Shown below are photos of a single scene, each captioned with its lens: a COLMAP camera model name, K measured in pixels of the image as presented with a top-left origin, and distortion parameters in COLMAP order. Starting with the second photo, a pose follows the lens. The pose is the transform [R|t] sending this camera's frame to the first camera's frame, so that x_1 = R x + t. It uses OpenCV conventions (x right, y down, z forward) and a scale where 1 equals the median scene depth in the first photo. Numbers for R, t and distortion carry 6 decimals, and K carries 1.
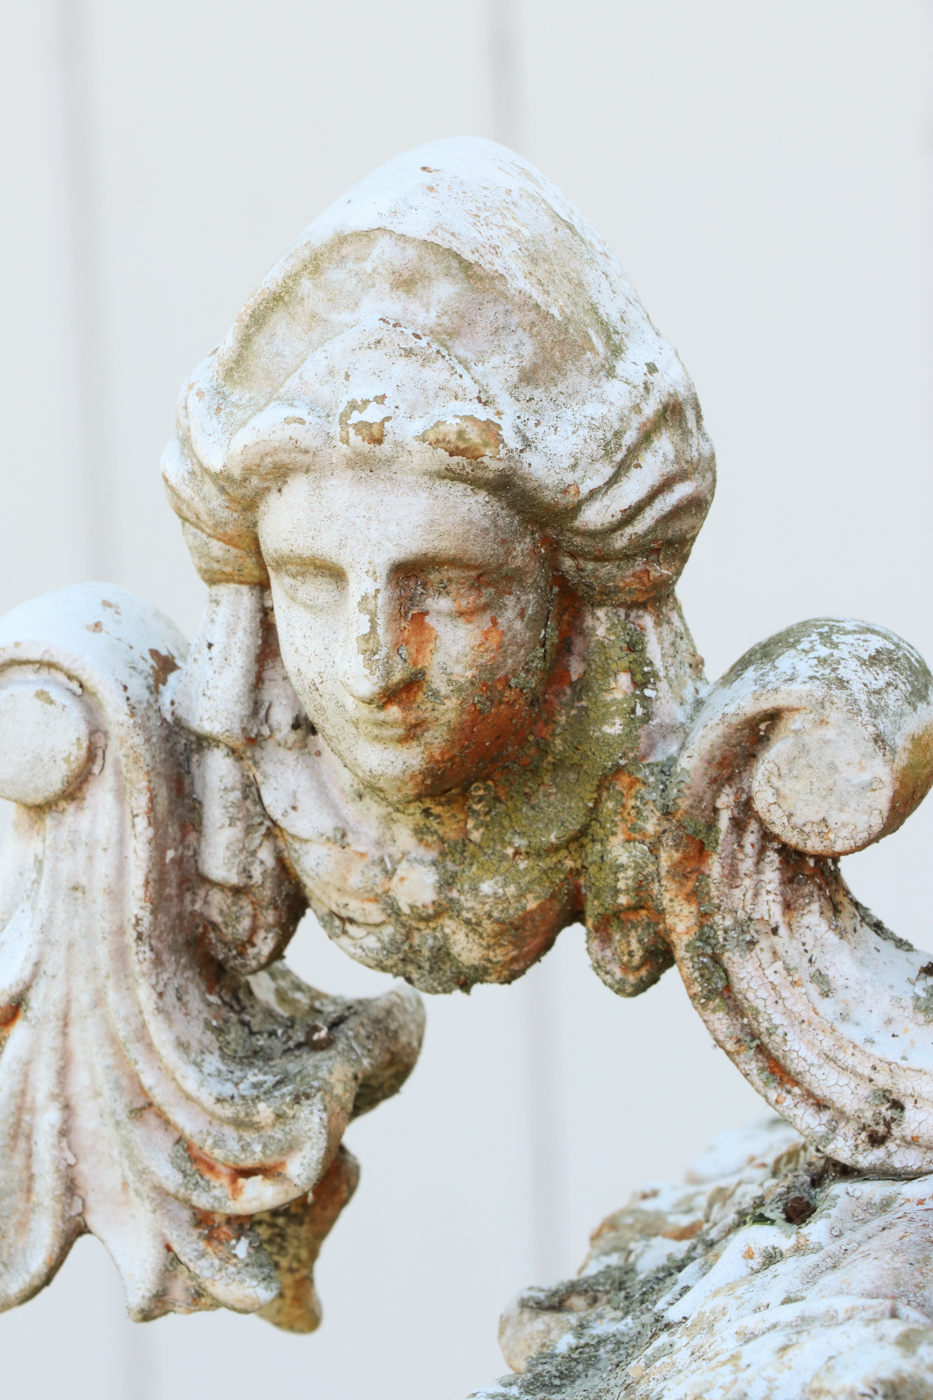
lens RADIAL K [[8117.1, 0, 436.7], [0, 8117.1, 747.4], [0, 0, 1]] dist [2.181597, 0.000000]
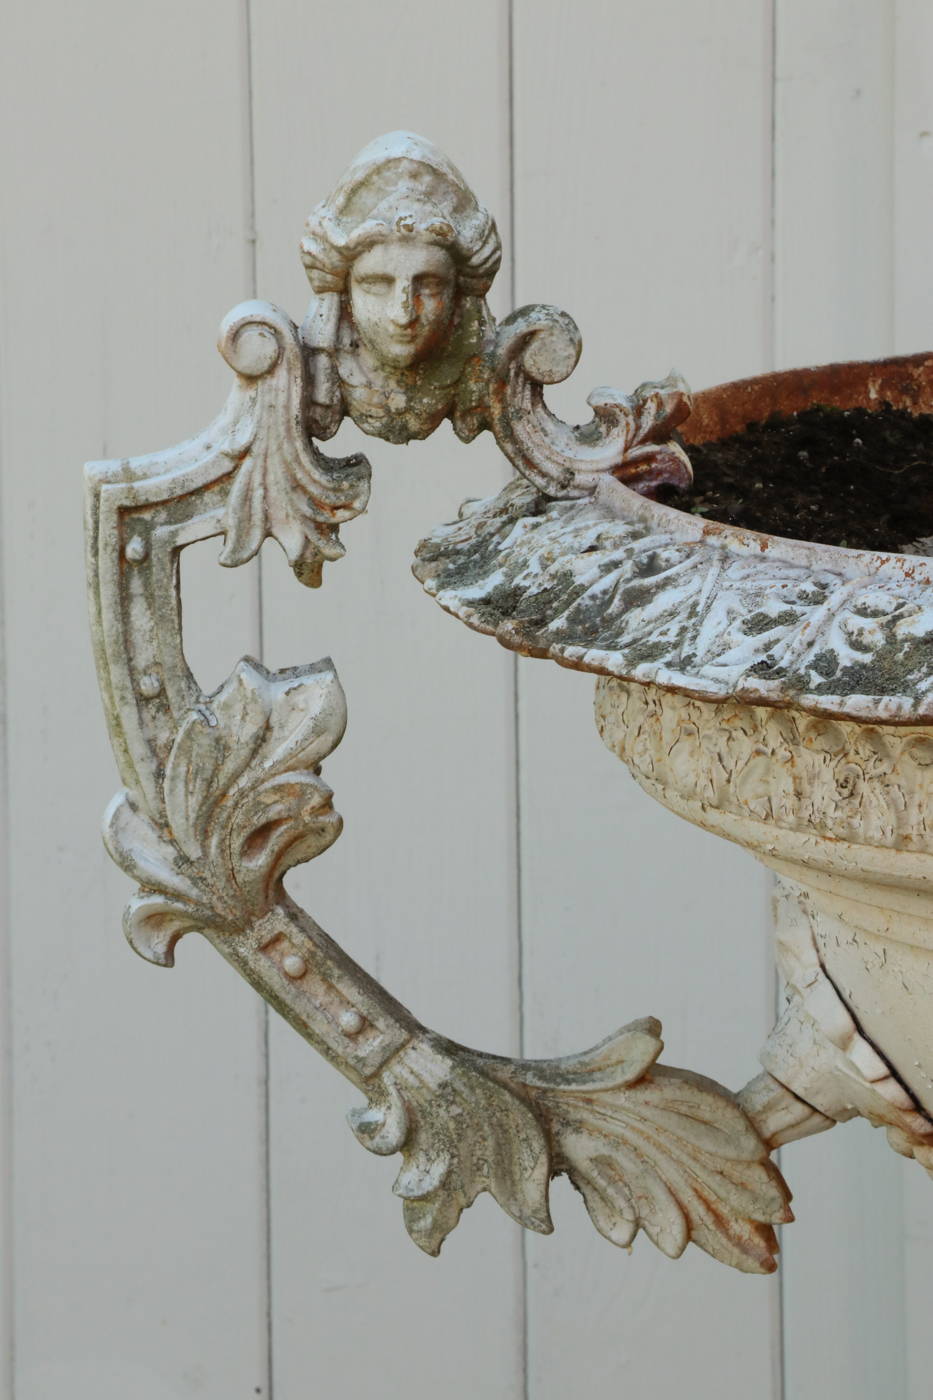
lens RADIAL K [[8117.1, 0, 472.6], [0, 8117.1, 696.8], [0, 0, 1]] dist [2.181597, 0.000000]
pose [[0.951755, -0.019644, 0.306230, -0.835978], [0.039430, 0.997505, -0.058560, 0.282941], [-0.304316, 0.067810, 0.950155, -1.647669]]
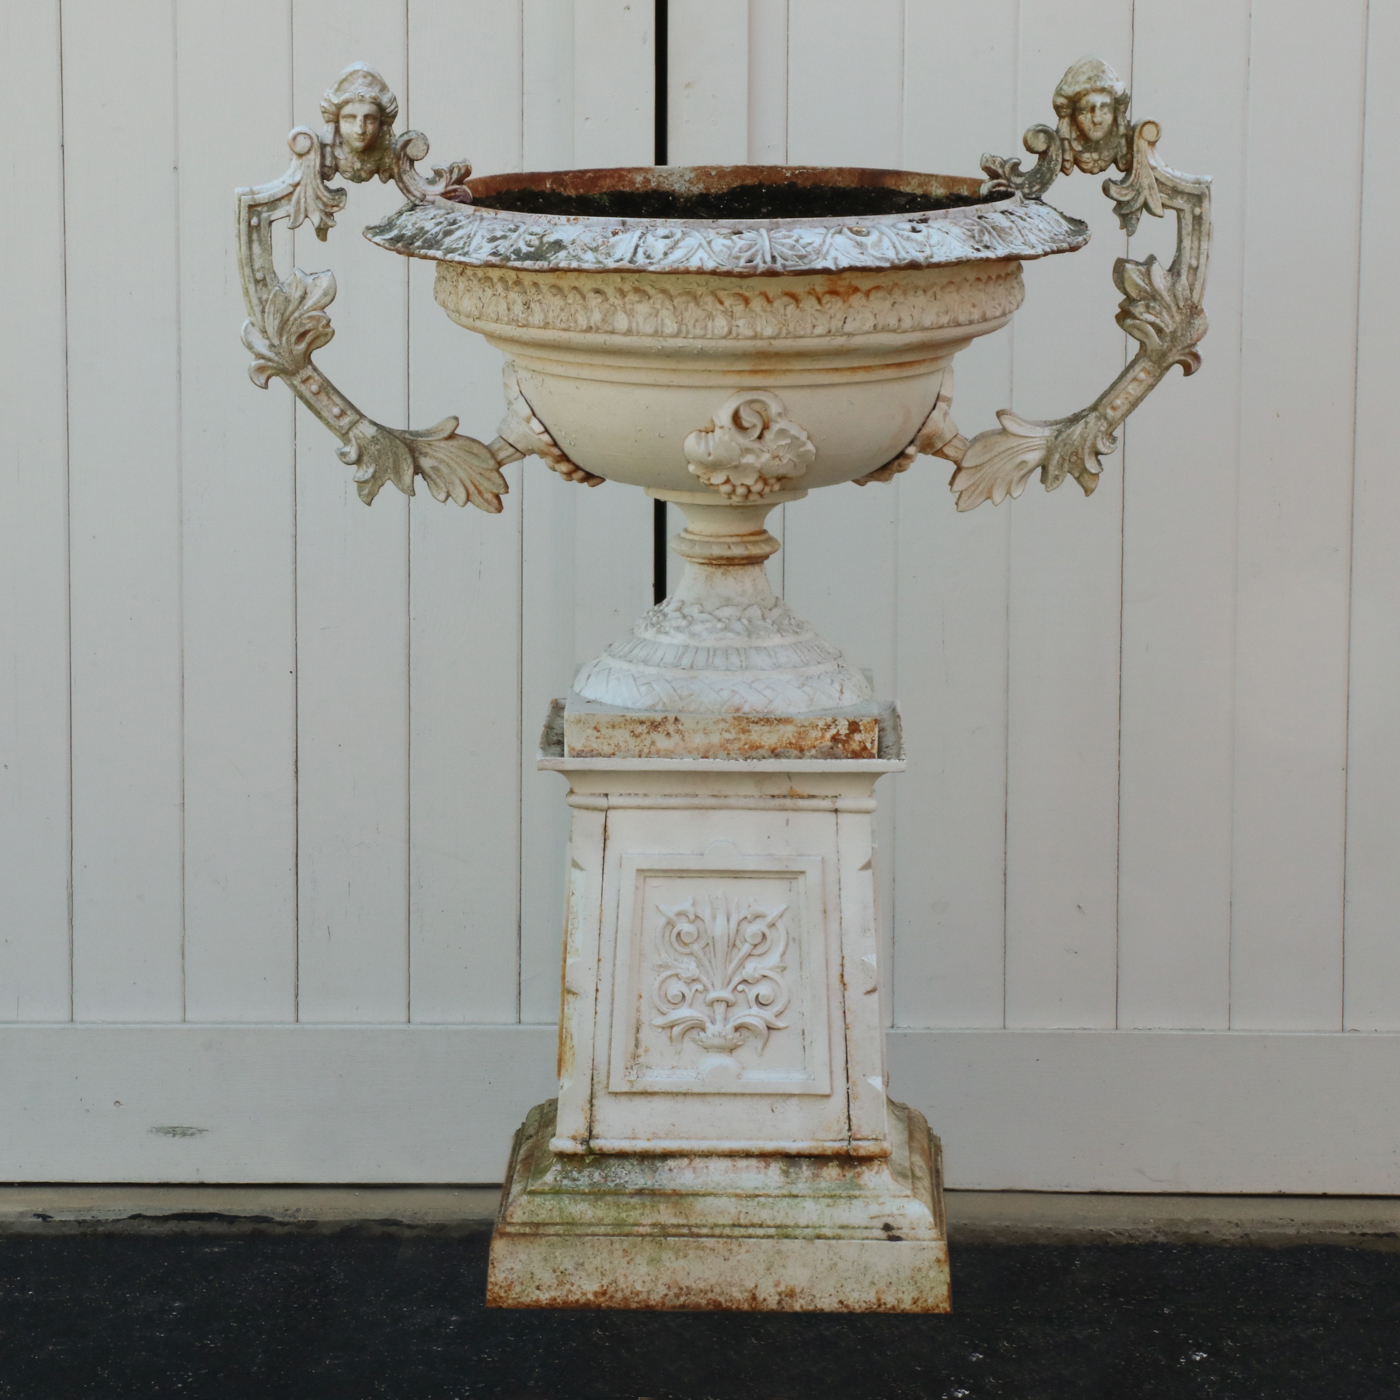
lens RADIAL K [[5122.3, 0, 709.8], [0, 5122.3, 699.6], [0, 0, 1]] dist [0.398919, 0.000000]
pose [[0.931902, -0.007532, 0.362631, -1.371684], [0.030611, 0.997851, -0.057940, 0.763720], [-0.361415, 0.065095, 0.930130, -3.322299]]
